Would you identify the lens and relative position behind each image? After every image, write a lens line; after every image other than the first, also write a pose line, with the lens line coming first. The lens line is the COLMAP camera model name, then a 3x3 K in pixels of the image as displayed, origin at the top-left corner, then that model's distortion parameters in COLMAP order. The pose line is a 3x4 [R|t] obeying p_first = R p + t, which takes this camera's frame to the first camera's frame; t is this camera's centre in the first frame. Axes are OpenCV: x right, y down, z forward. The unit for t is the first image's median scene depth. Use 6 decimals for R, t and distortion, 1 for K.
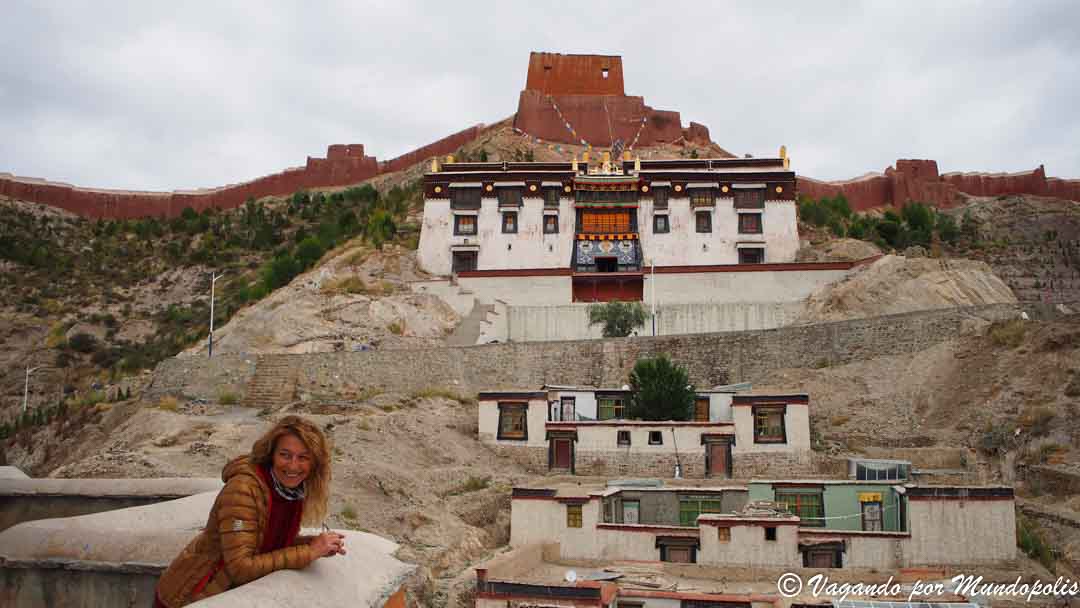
lens RADIAL K [[908.7, 0, 540.0], [0, 908.7, 304.0], [0, 0, 1]] dist [-0.053262, 0.008024]
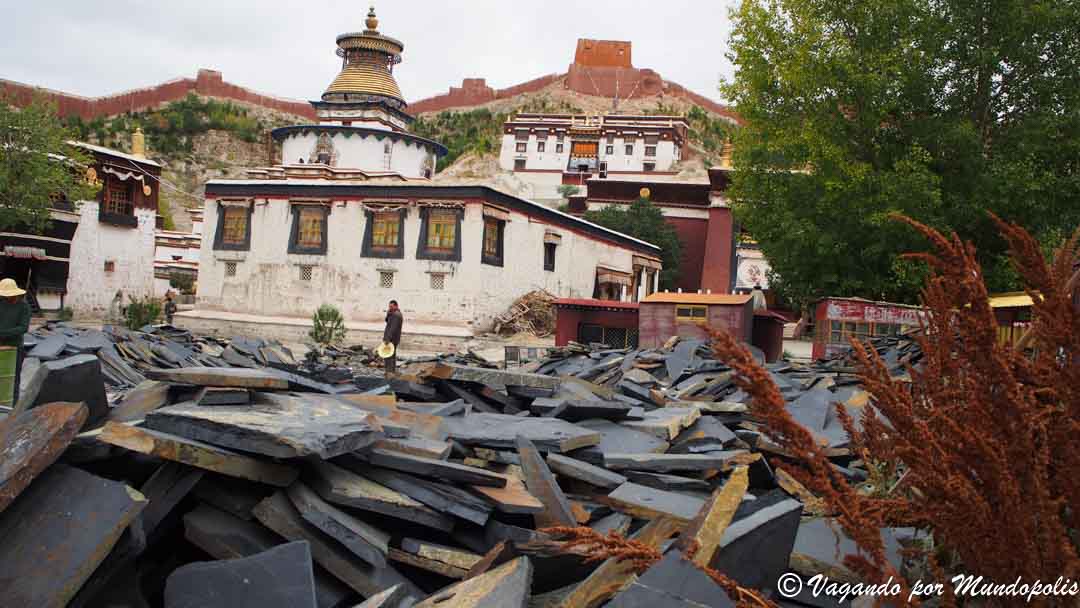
lens RADIAL K [[908.7, 0, 540.0], [0, 908.7, 304.0], [0, 0, 1]] dist [-0.053262, 0.008024]
pose [[0.988543, 0.058158, -0.139283, 0.288695], [-0.039450, 0.990264, 0.133492, -0.006676], [0.145691, -0.126468, 0.981214, -1.183890]]
